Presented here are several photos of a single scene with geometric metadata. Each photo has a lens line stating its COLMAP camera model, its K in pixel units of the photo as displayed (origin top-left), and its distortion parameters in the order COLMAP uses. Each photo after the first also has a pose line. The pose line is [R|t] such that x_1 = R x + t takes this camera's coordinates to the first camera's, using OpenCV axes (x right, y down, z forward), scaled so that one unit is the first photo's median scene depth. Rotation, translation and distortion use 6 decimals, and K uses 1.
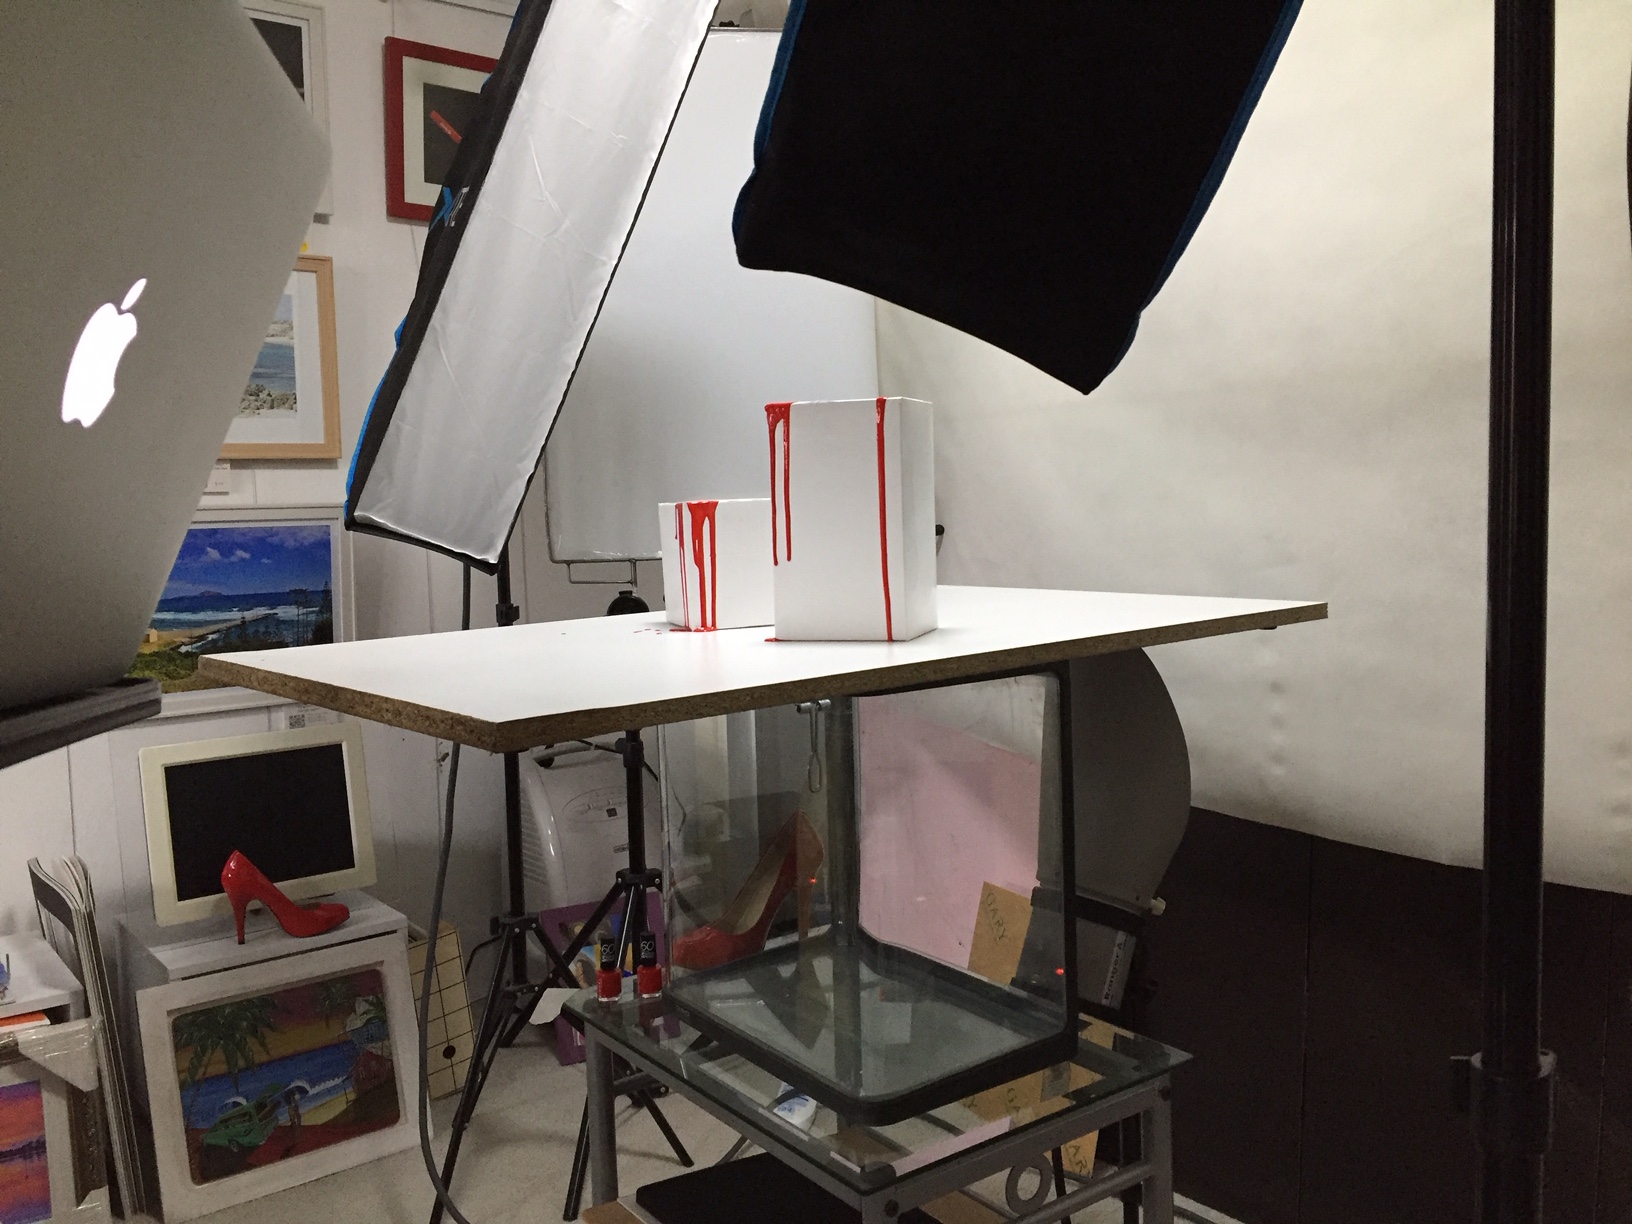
lens RADIAL K [[1399.5, 0, 819.3], [0, 1399.5, 609.2], [0, 0, 1]] dist [0.085779, -0.141362]
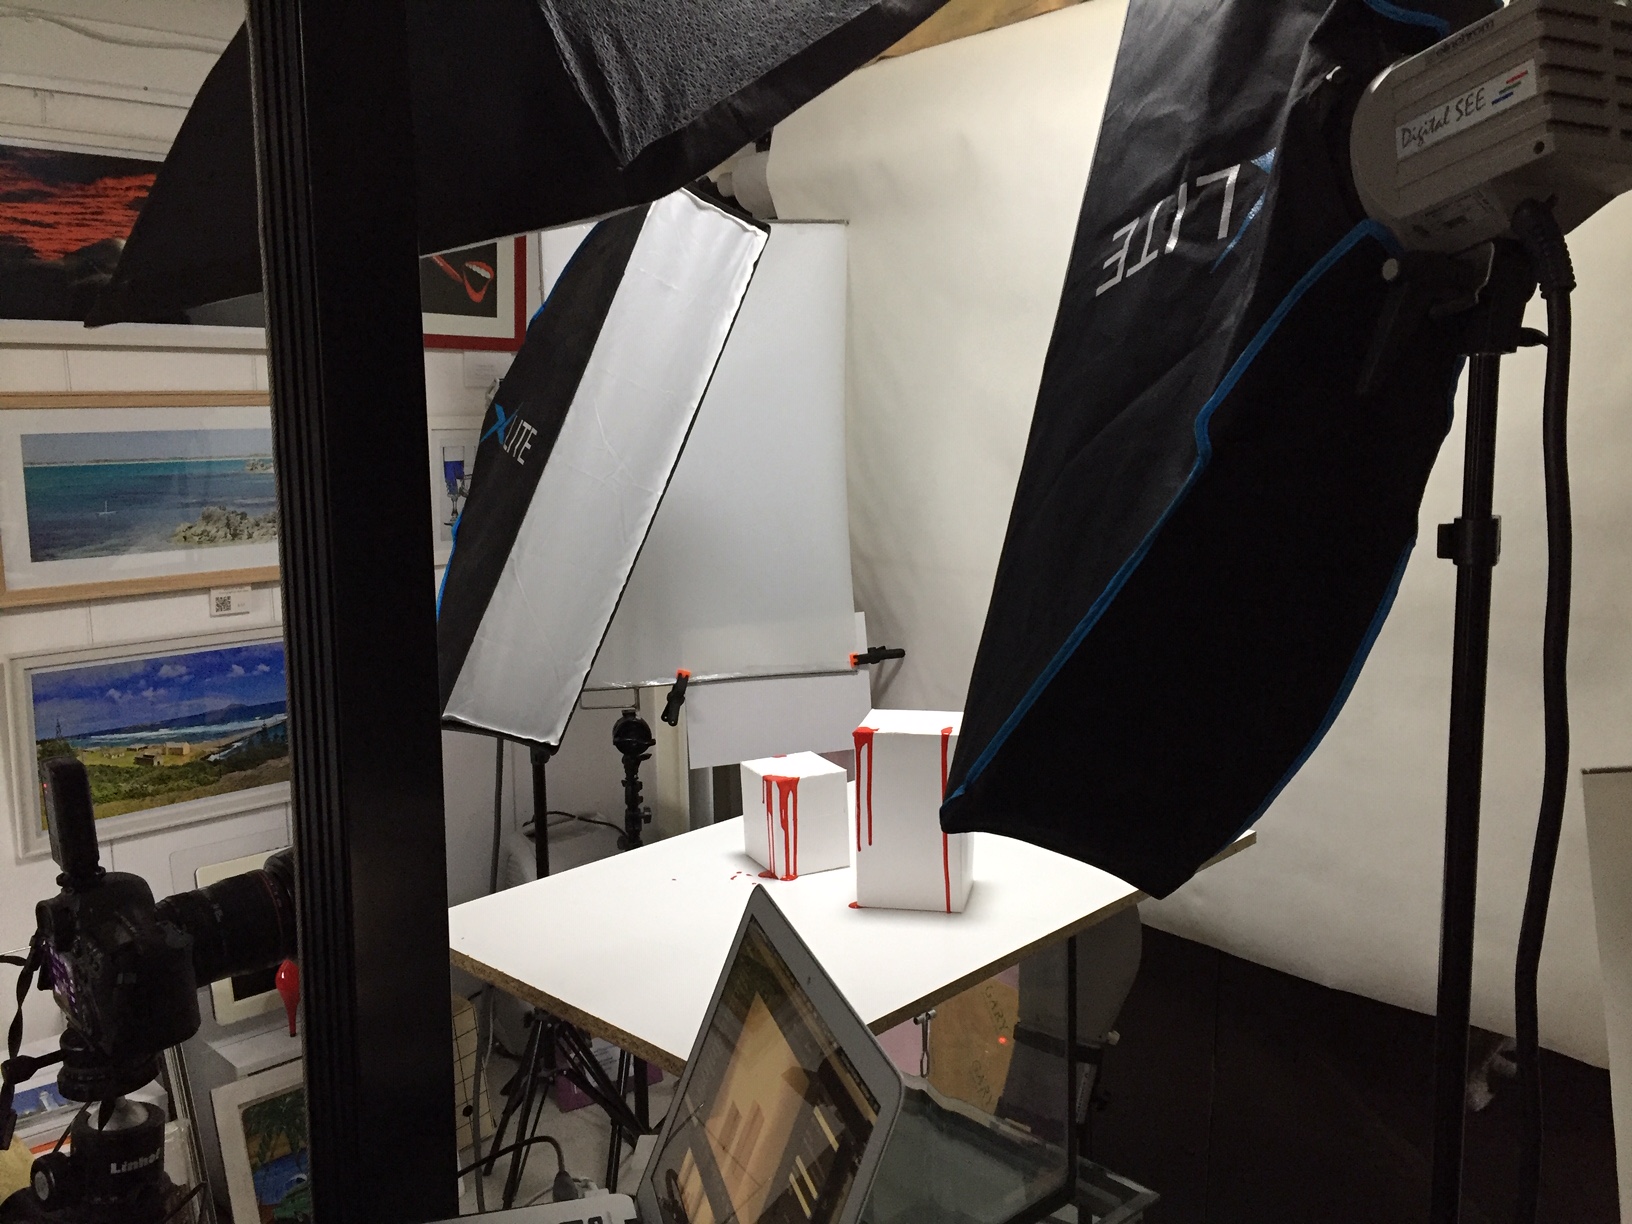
lens RADIAL K [[1399.5, 0, 819.3], [0, 1399.5, 609.2], [0, 0, 1]] dist [0.085779, -0.141362]
pose [[0.994937, -0.003883, 0.100423, -0.109476], [-0.002439, 0.998026, 0.062758, -0.186643], [-0.100469, -0.062685, 0.992964, -0.151091]]
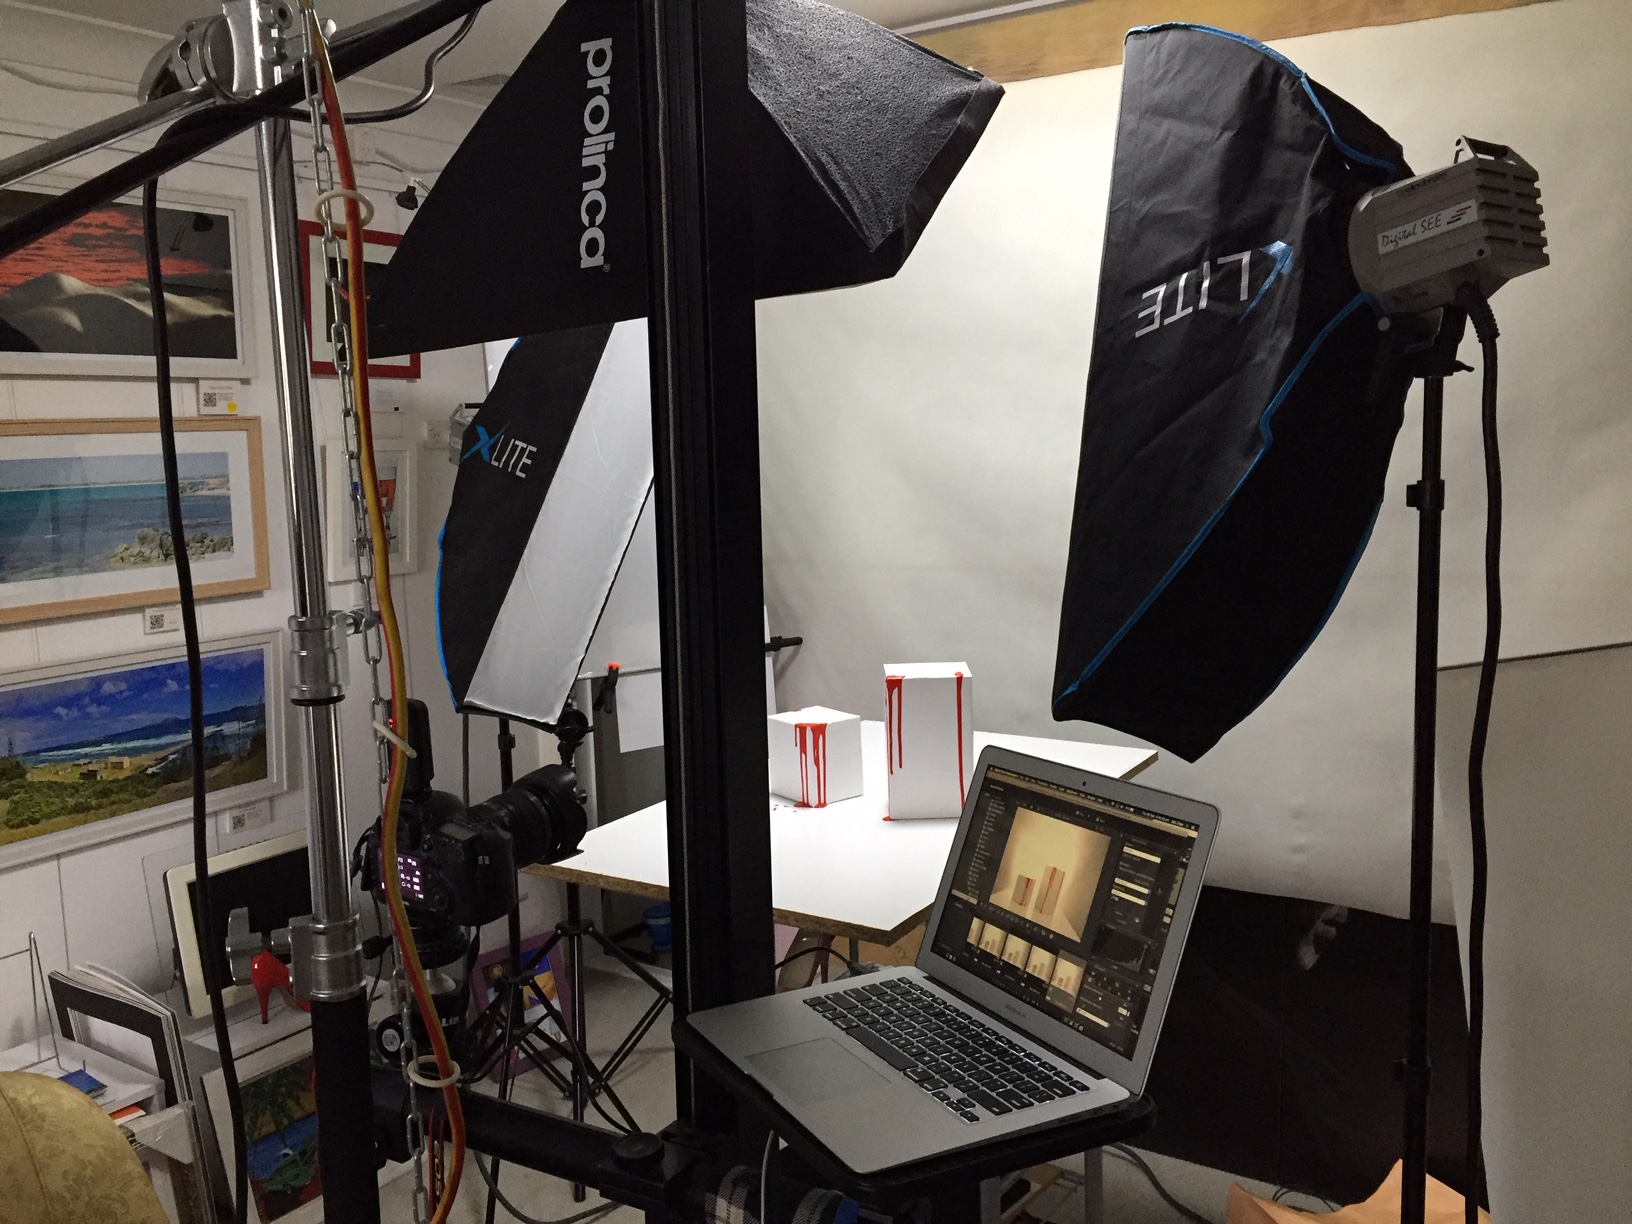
lens RADIAL K [[1399.5, 0, 819.3], [0, 1399.5, 609.2], [0, 0, 1]] dist [0.085779, -0.141362]
pose [[0.952043, -0.039860, 0.303356, -0.331273], [0.026666, 0.998515, 0.047513, -0.168069], [-0.304799, -0.037145, 0.951692, -0.287122]]
